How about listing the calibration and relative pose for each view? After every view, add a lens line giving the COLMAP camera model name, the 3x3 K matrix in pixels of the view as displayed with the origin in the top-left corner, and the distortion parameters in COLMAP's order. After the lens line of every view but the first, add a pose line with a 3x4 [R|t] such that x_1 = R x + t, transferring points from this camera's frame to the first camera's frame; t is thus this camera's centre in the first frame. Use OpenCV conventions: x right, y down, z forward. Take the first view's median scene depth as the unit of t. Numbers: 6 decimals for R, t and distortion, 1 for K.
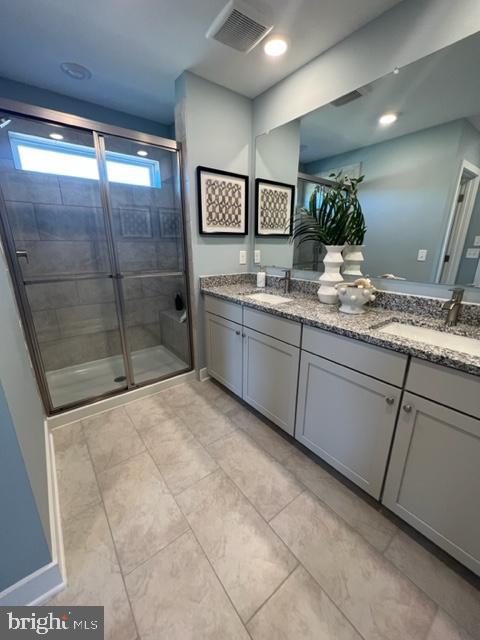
lens RADIAL K [[254.0, 0, 240.0], [0, 254.0, 320.0], [0, 0, 1]] dist [-0.004630, 0.000261]
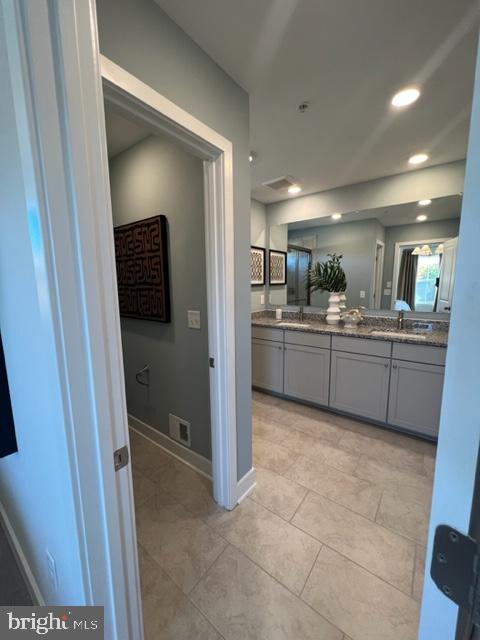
lens RADIAL K [[254.0, 0, 240.0], [0, 254.0, 320.0], [0, 0, 1]] dist [-0.004630, 0.000261]
pose [[0.968055, -0.053642, 0.244932, -0.658615], [0.088807, 0.986876, -0.134865, 0.075182], [-0.234483, 0.152308, 0.960115, -0.487112]]
